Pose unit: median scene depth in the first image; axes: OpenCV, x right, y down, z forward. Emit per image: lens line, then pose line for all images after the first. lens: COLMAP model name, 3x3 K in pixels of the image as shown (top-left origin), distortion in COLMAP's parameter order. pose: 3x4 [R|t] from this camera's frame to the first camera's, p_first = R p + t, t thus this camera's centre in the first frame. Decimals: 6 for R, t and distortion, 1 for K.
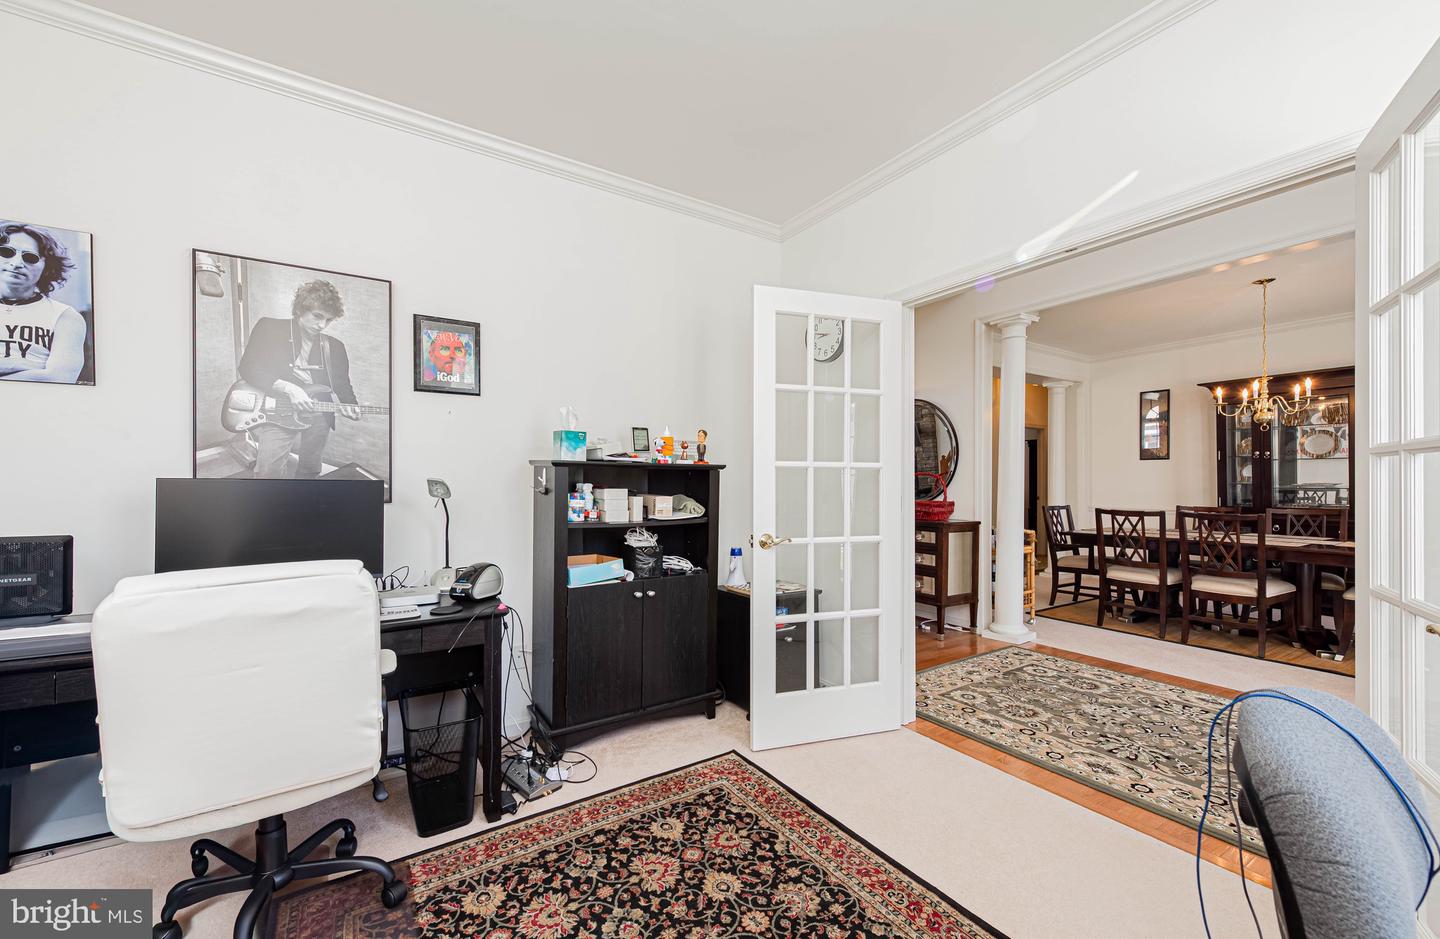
lens RADIAL K [[571.5, 0, 715.8], [0, 571.5, 476.1], [0, 0, 1]] dist [0.001061, -0.000069]
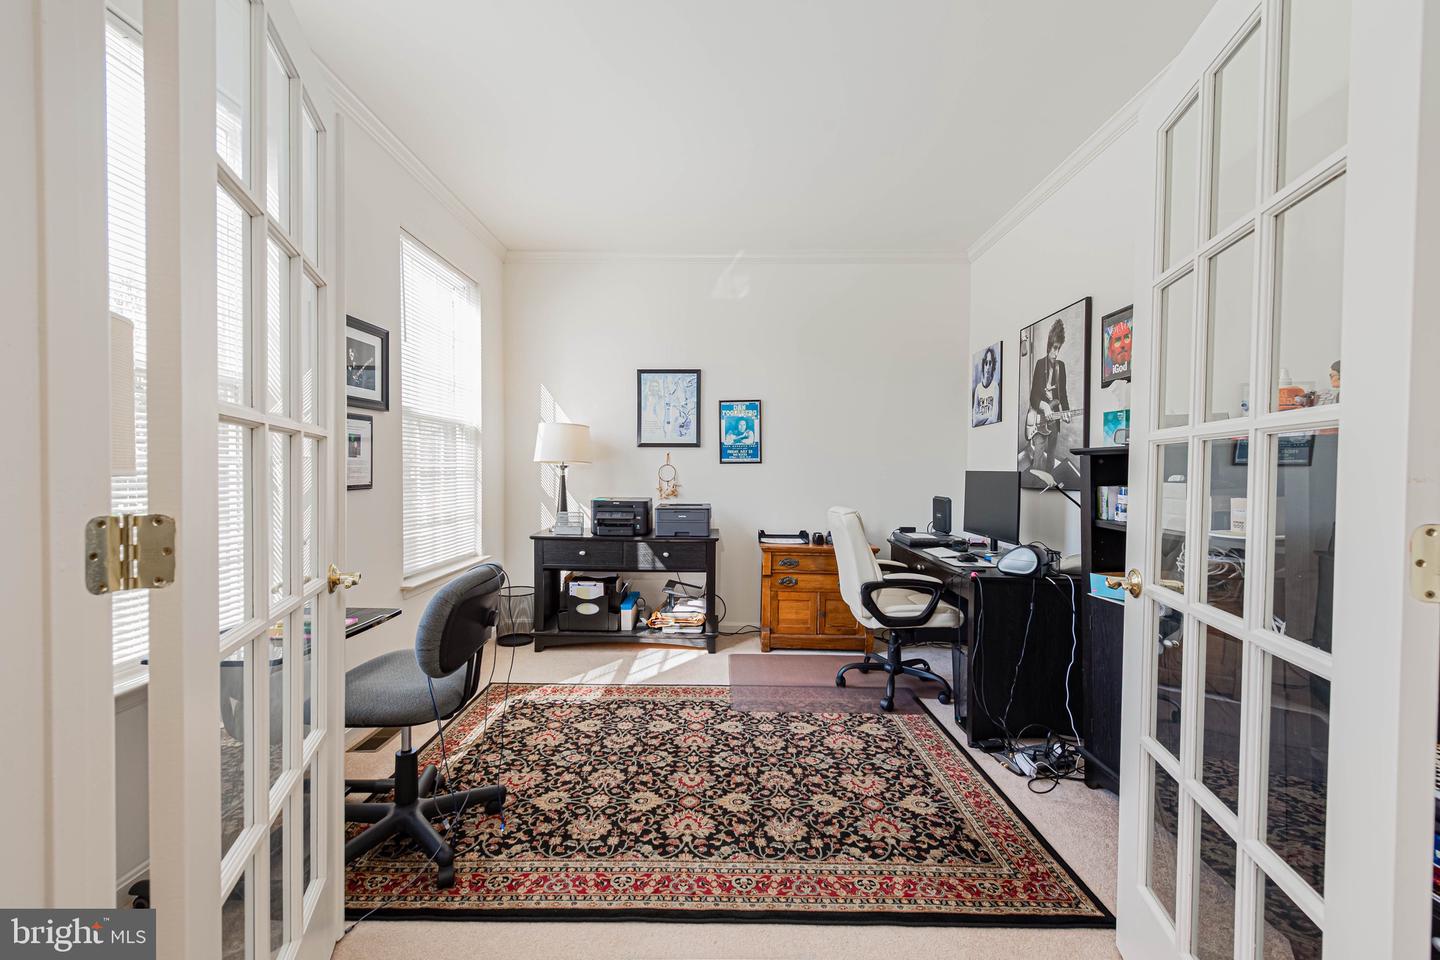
lens RADIAL K [[574.0, 0, 709.7], [0, 574.0, 480.5], [0, 0, 1]] dist [0.007468, -0.000779]
pose [[-0.568543, 0.007174, -0.822623, 0.997823], [-0.003137, 0.999936, 0.010888, 0.017454], [0.822648, 0.008771, -0.568484, 1.287872]]
